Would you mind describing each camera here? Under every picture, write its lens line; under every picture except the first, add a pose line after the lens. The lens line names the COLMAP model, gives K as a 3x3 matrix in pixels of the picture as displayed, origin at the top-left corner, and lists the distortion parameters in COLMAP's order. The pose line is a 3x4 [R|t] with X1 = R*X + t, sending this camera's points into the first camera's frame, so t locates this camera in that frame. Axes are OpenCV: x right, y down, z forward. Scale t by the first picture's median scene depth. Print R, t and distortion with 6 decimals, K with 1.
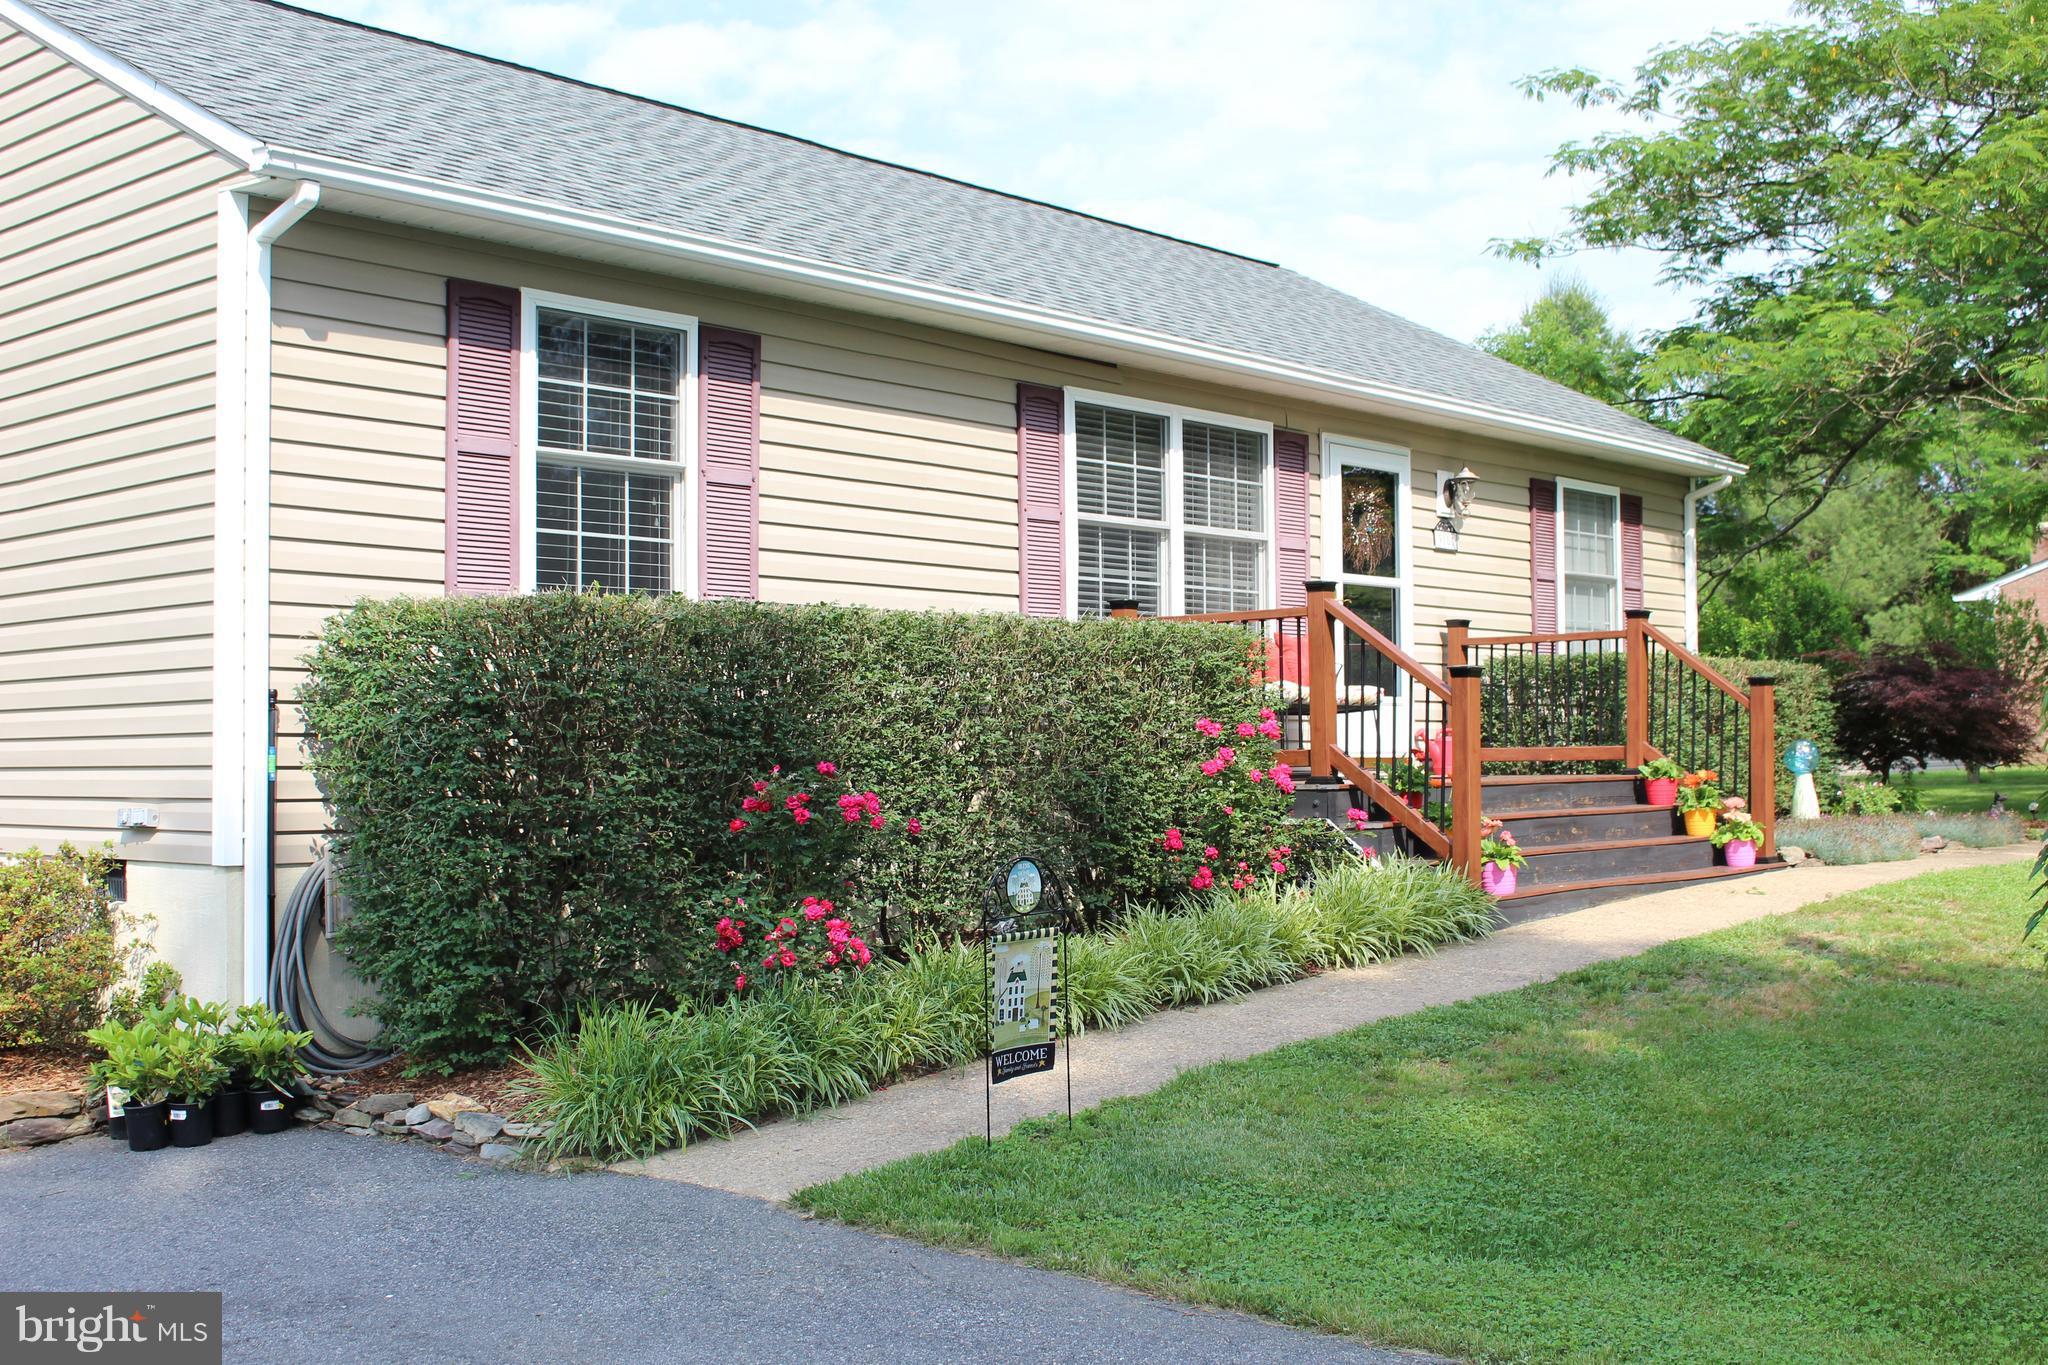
lens RADIAL K [[2276.1, 0, 1024.0], [0, 2276.1, 682.5], [0, 0, 1]] dist [-0.099821, 0.071077]
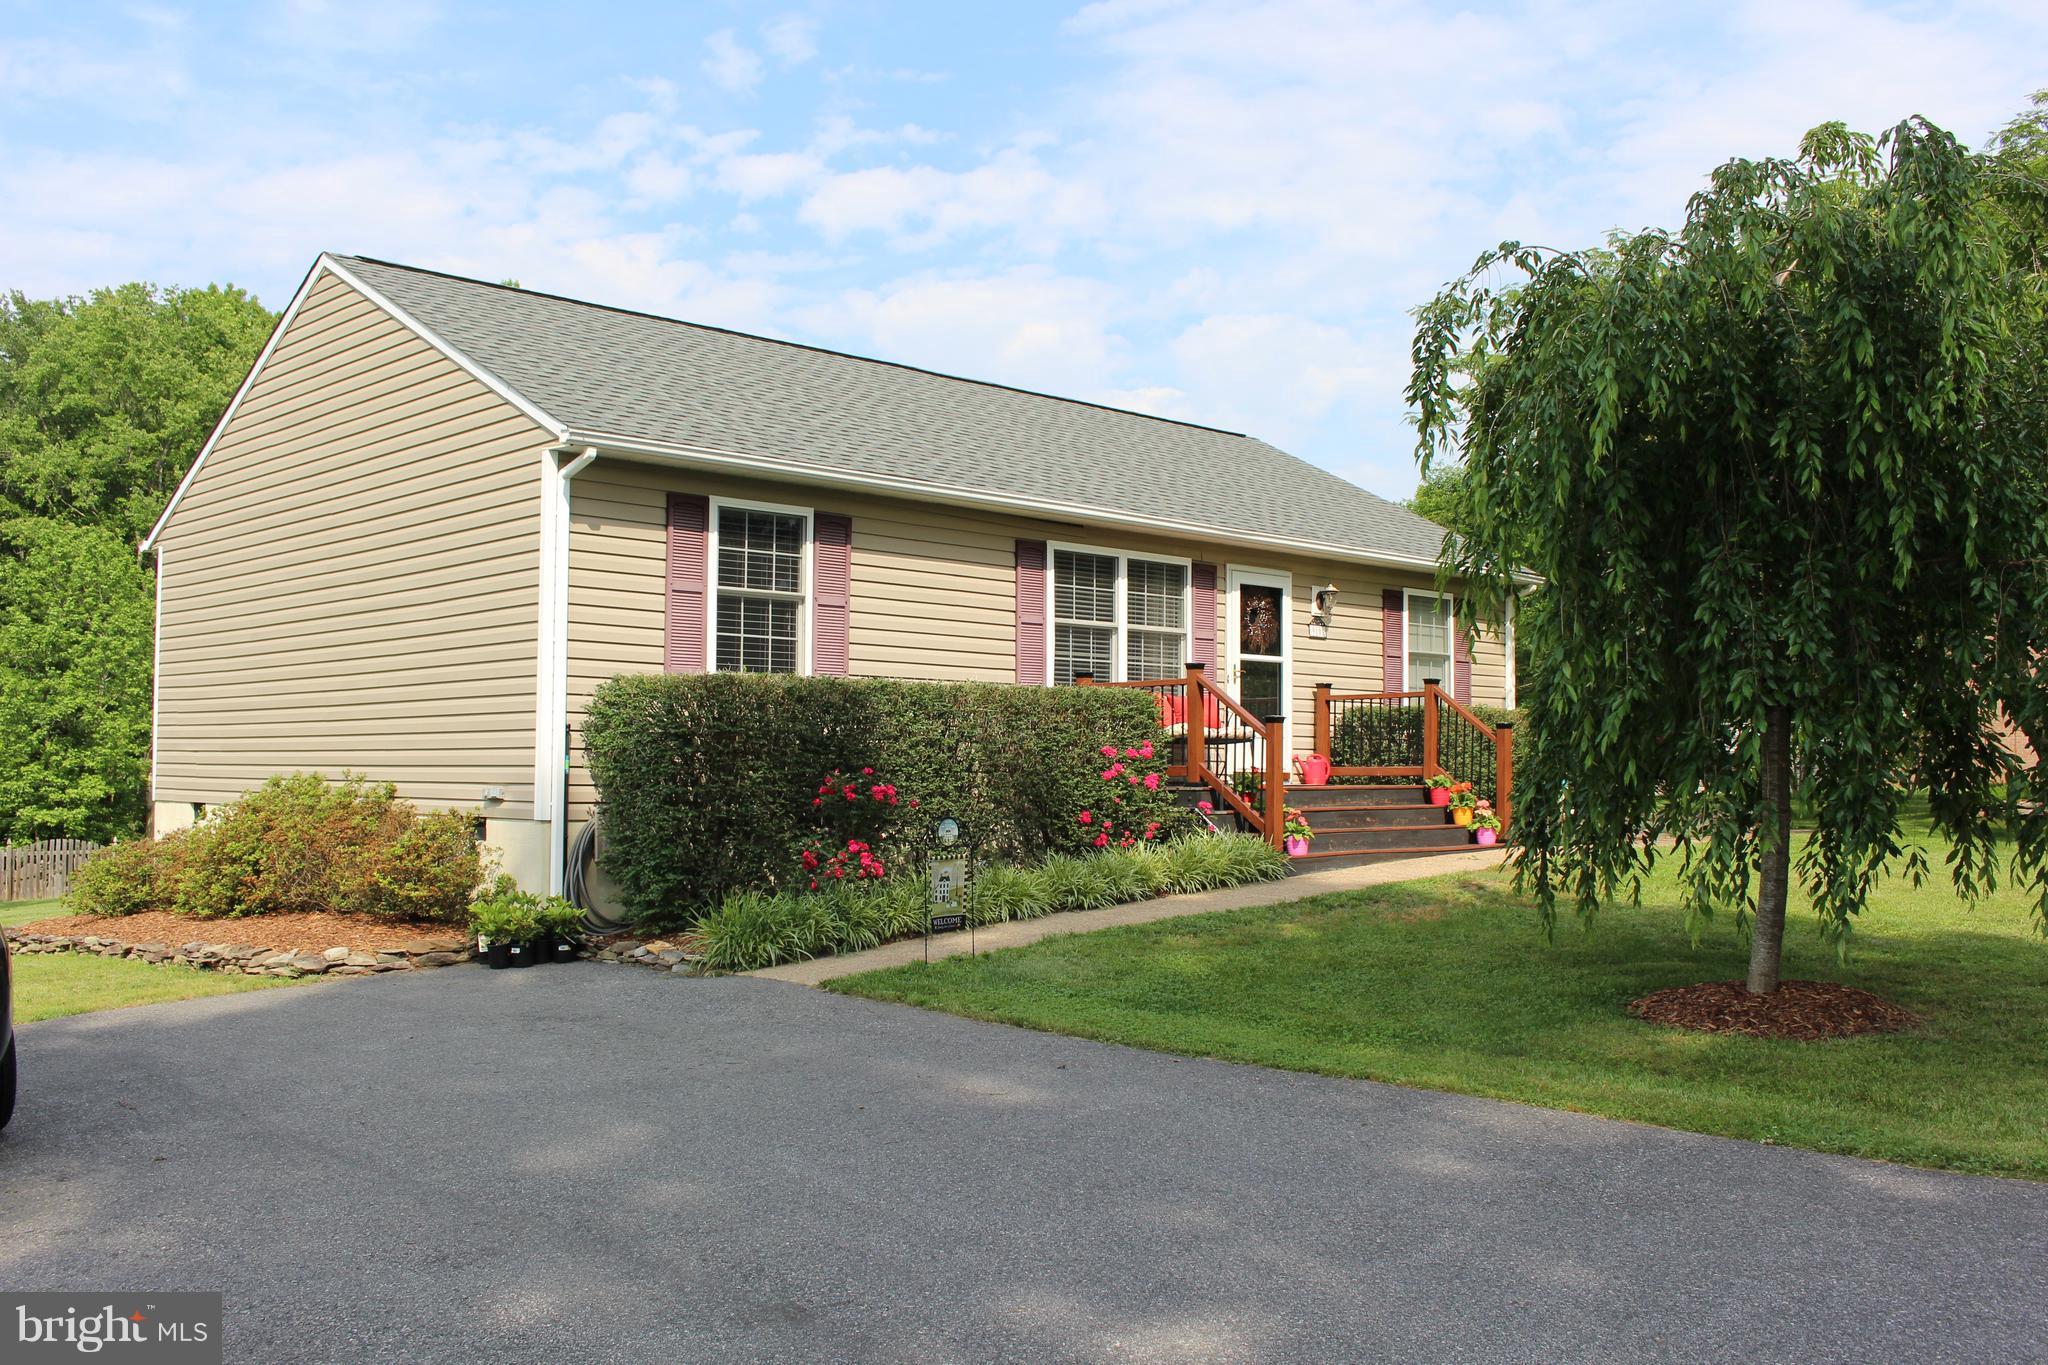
lens RADIAL K [[1838.7, 0, 1024.0], [0, 1838.7, 682.5], [0, 0, 1]] dist [-0.113838, 0.002603]
pose [[0.997164, 0.009751, -0.074626, 0.127344], [-0.010990, 0.999808, -0.016208, -0.009231], [0.074454, 0.016982, 0.997080, -0.393520]]
